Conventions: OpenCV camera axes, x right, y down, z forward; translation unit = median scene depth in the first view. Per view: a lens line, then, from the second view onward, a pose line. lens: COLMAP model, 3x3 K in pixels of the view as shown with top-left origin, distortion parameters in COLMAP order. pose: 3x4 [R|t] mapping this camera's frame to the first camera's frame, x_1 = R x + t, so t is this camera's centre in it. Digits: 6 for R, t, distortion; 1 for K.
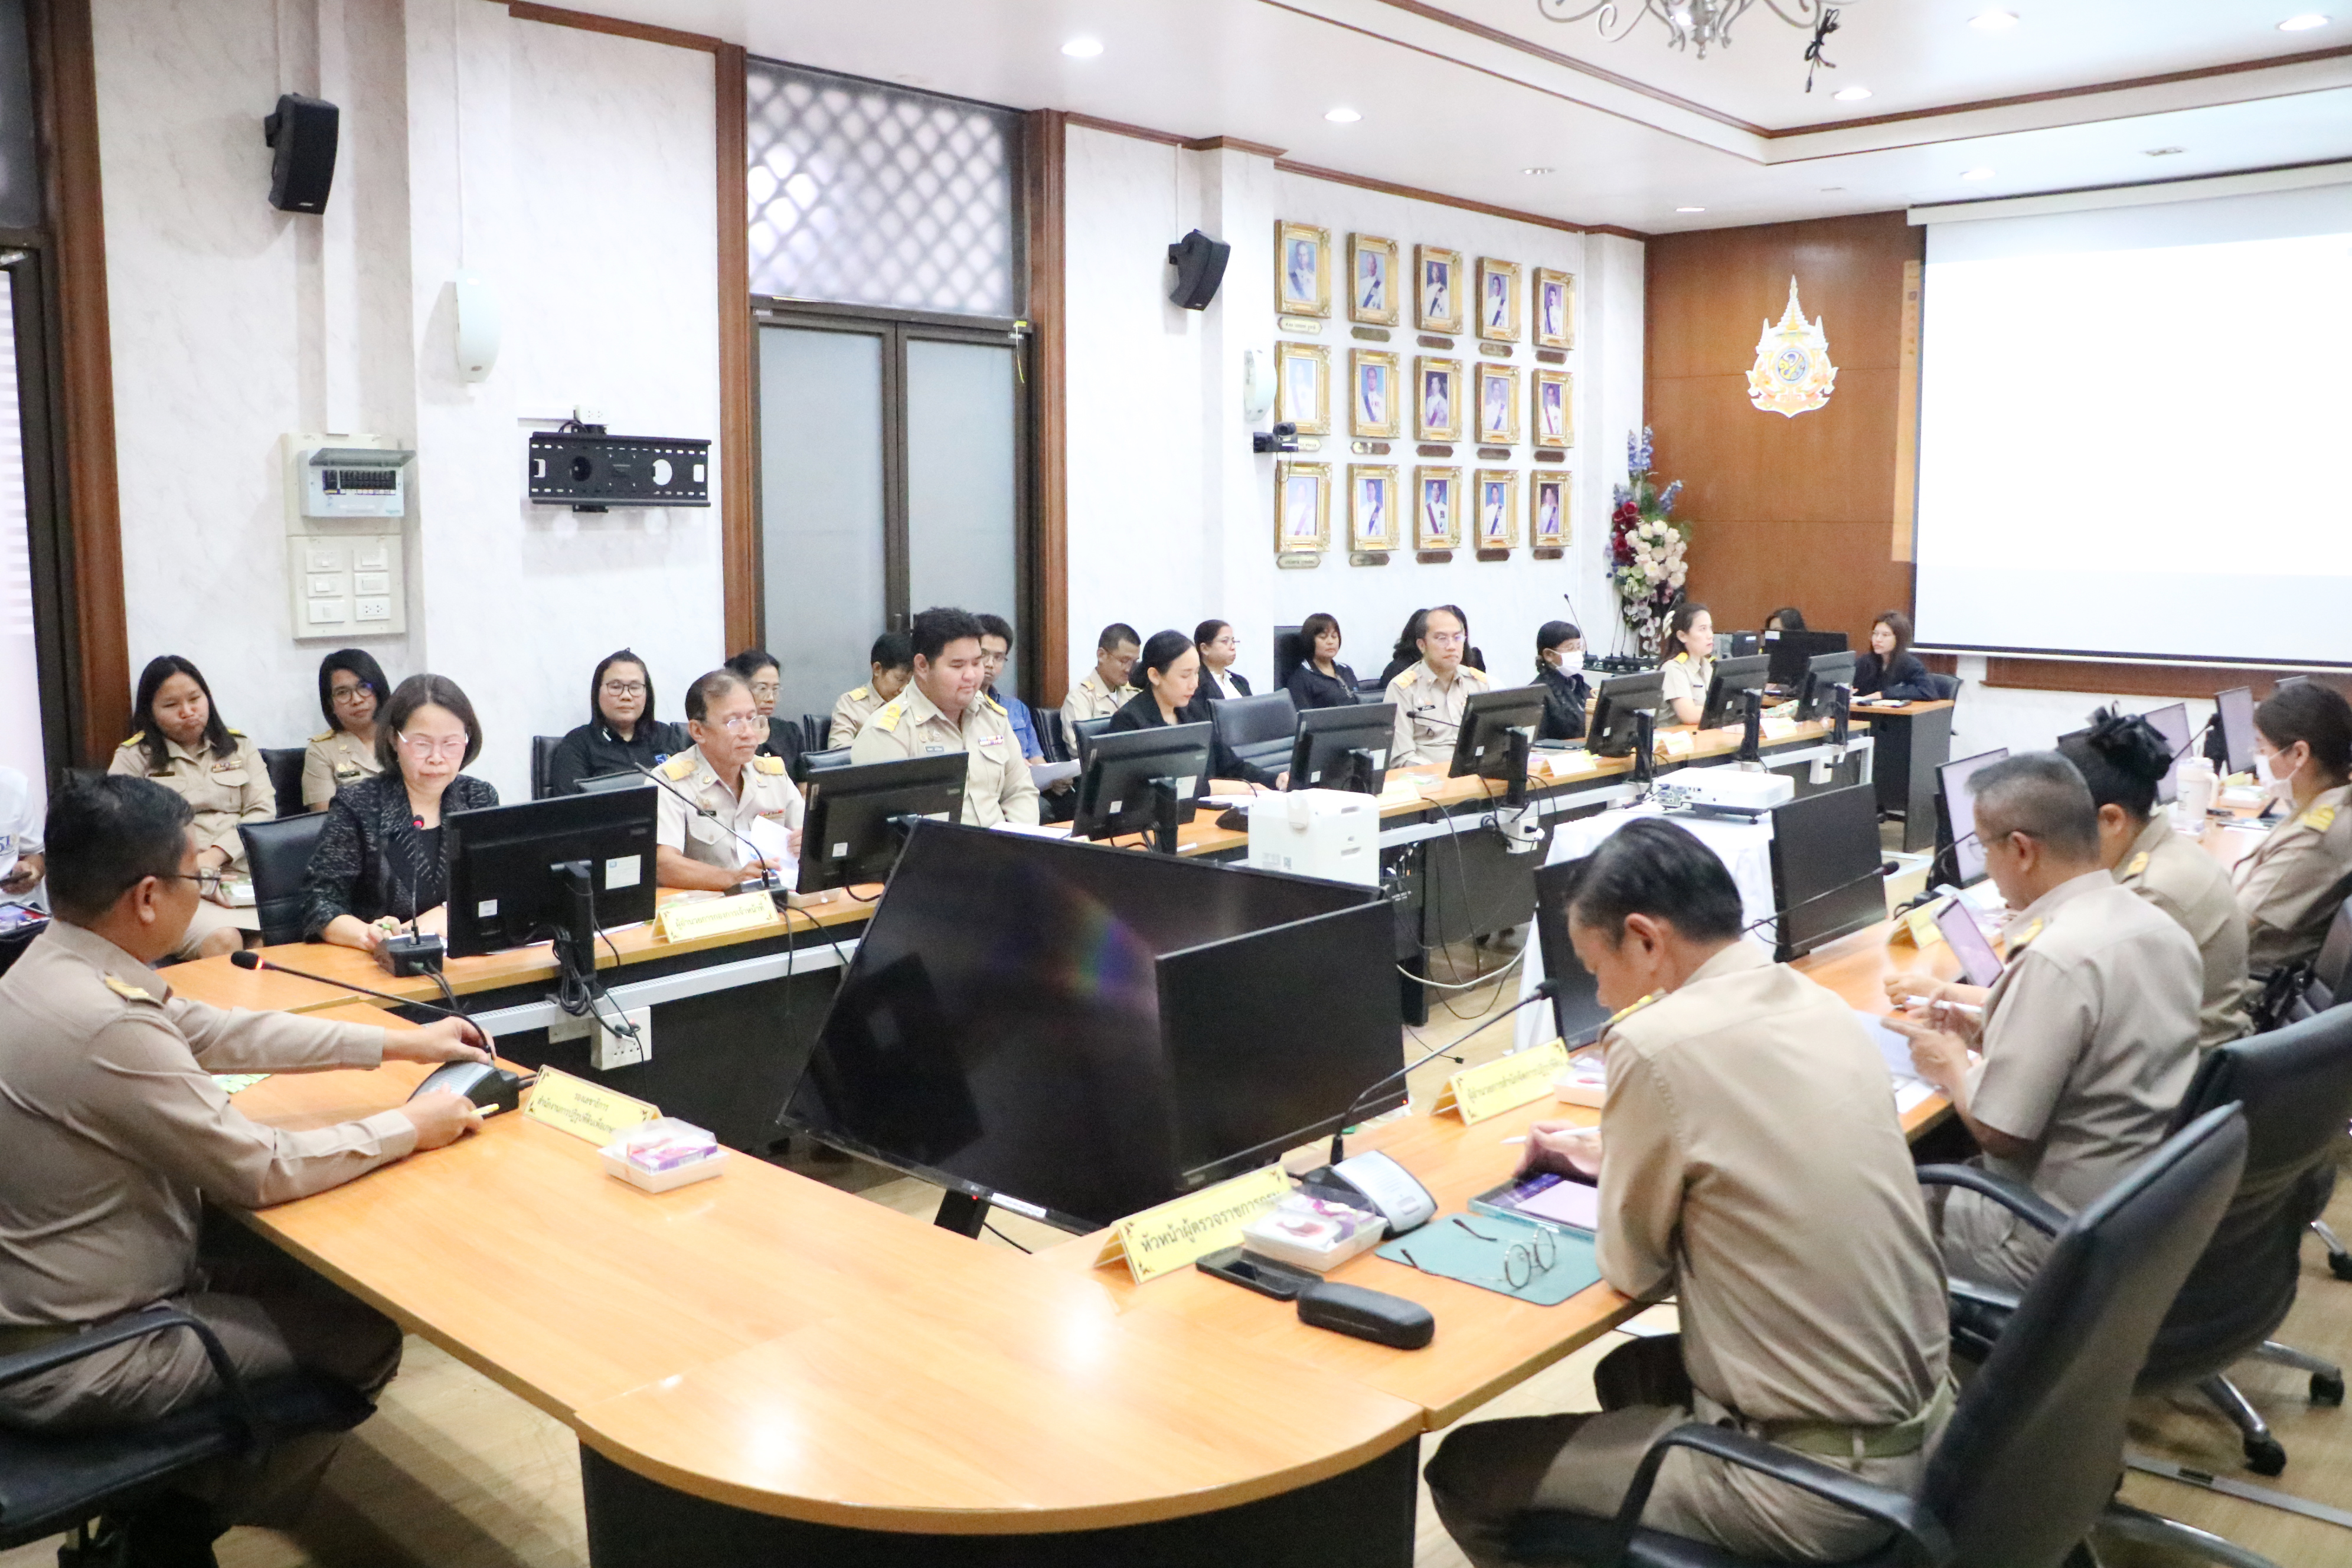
lens RADIAL K [[1952.4, 0, 1148.4], [0, 1952.4, 737.8], [0, 0, 1]] dist [-0.095313, 0.126590]
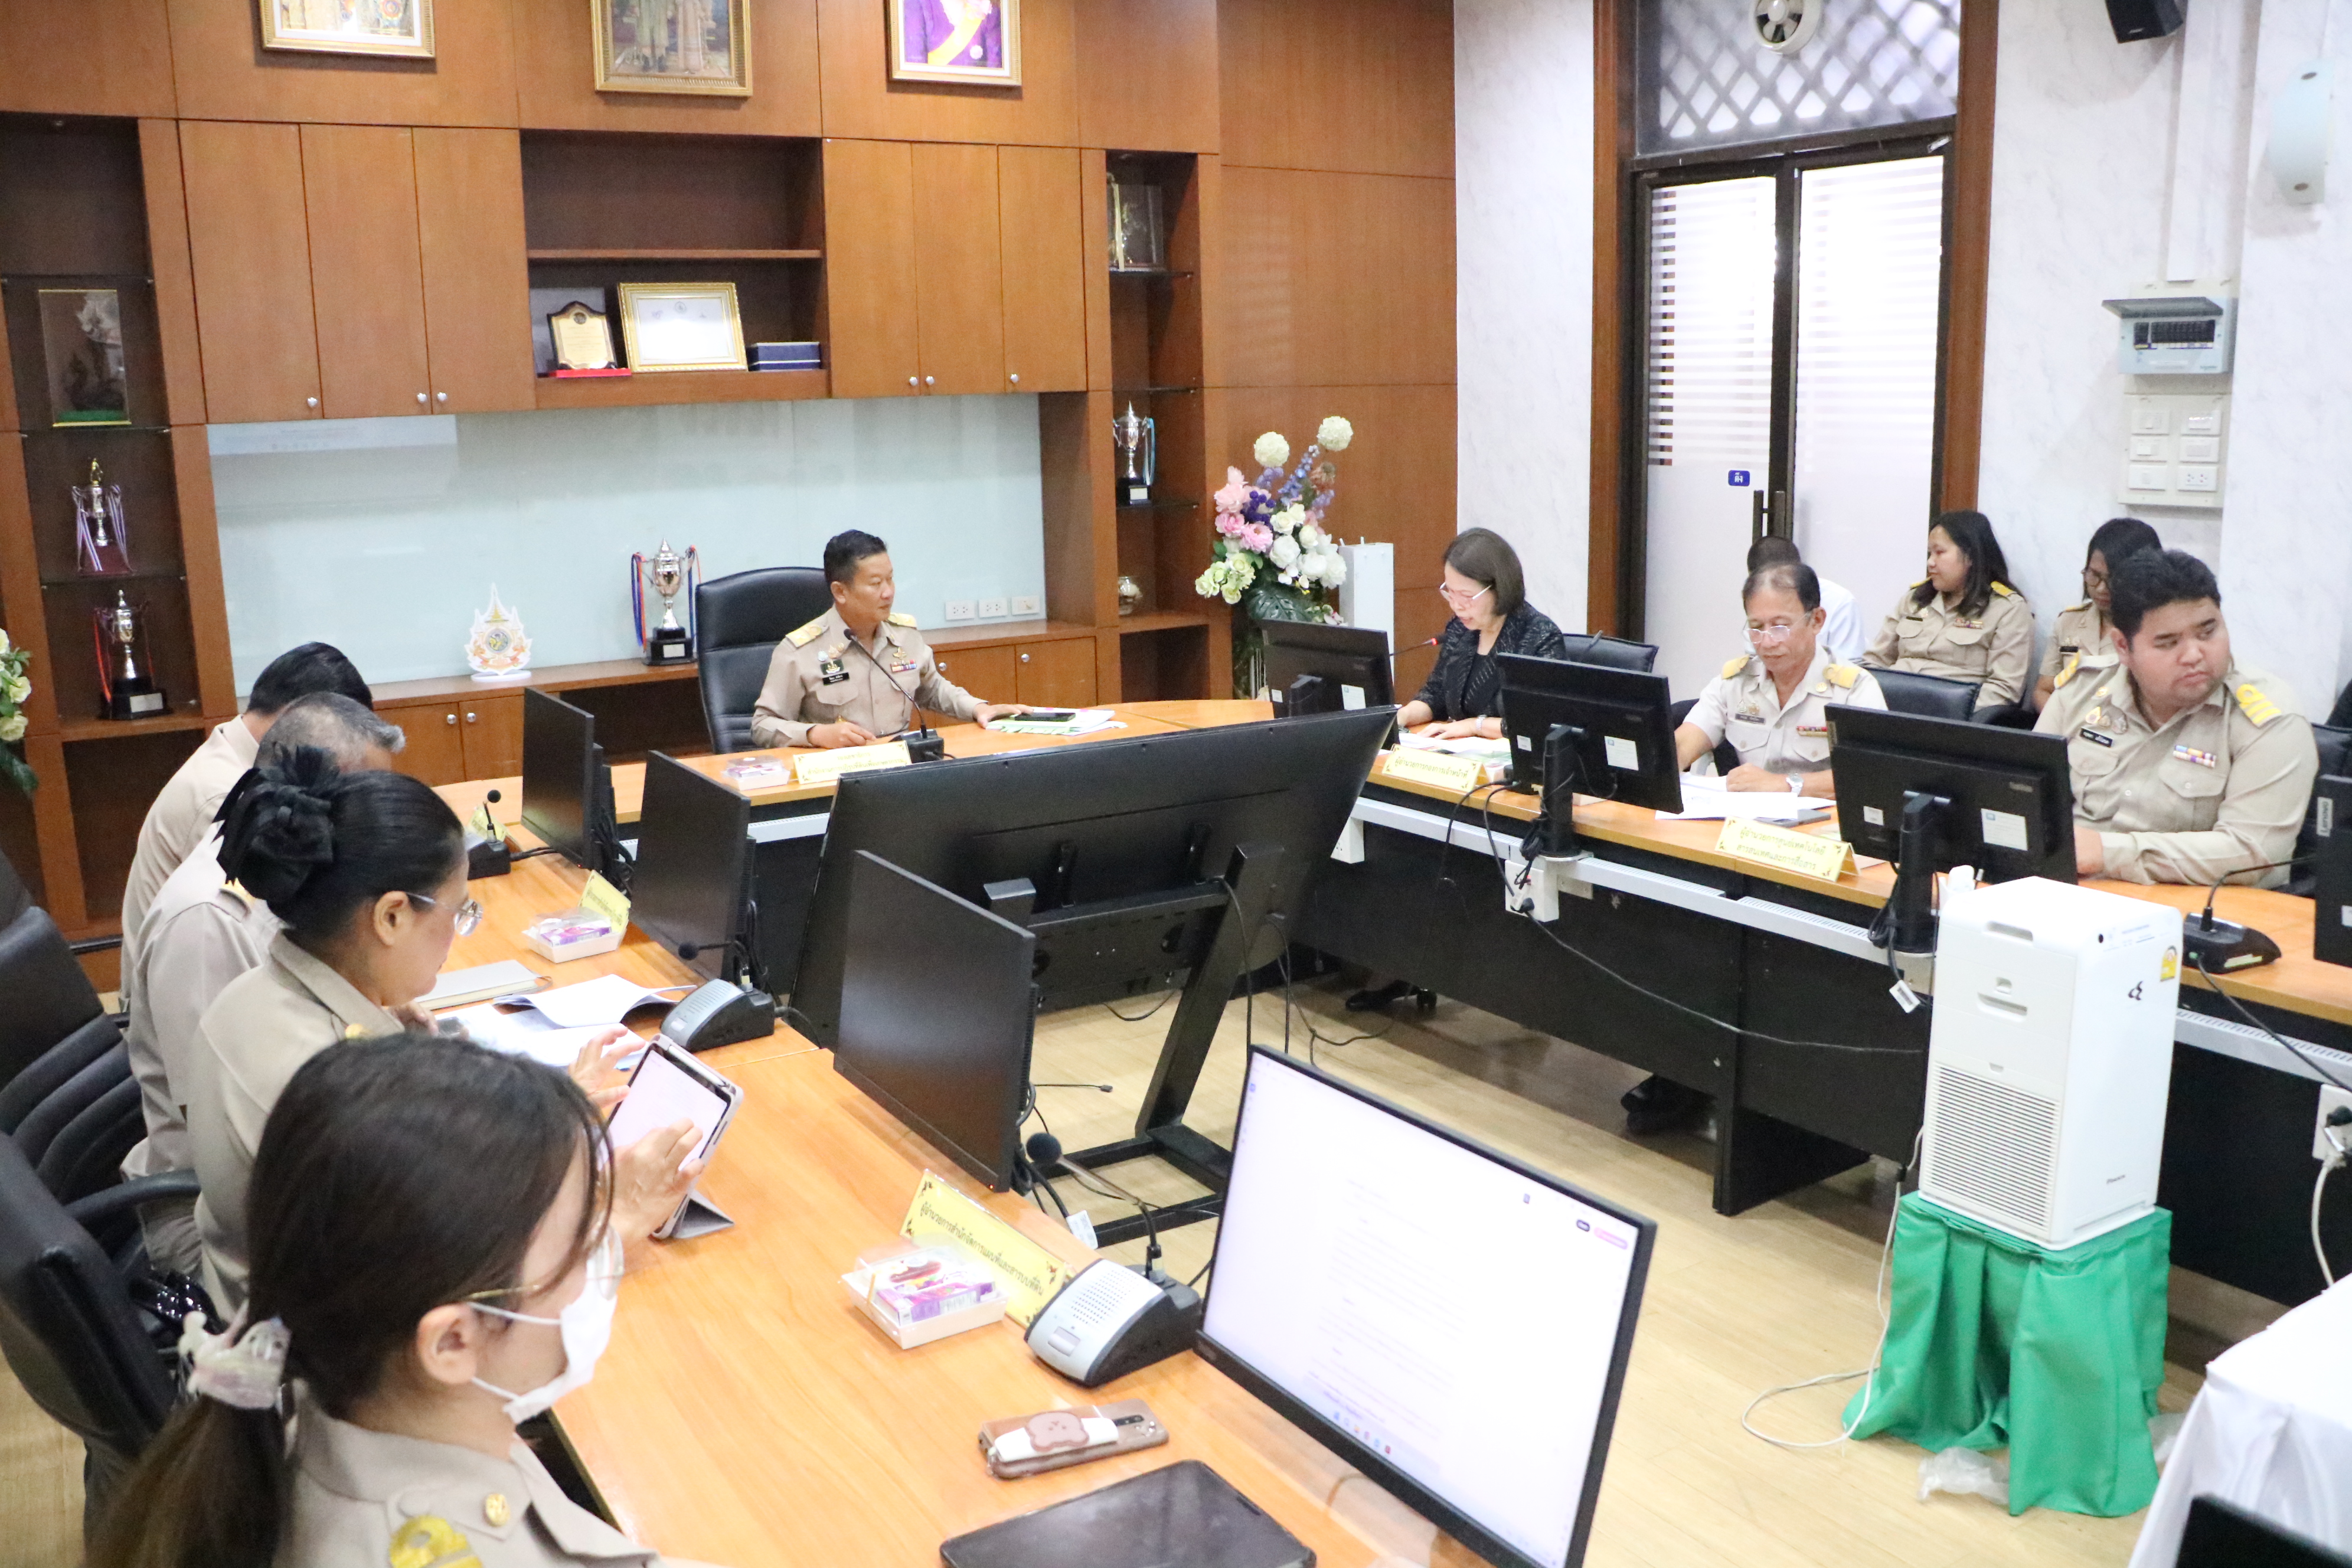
lens RADIAL K [[1952.4, 0, 1148.4], [0, 1952.4, 737.8], [0, 0, 1]] dist [-0.095313, 0.126590]
pose [[-0.254118, 0.185717, -0.949175, 0.578457], [-0.086467, 0.973099, 0.213547, -0.097165], [0.963300, 0.136338, -0.231223, 0.753283]]
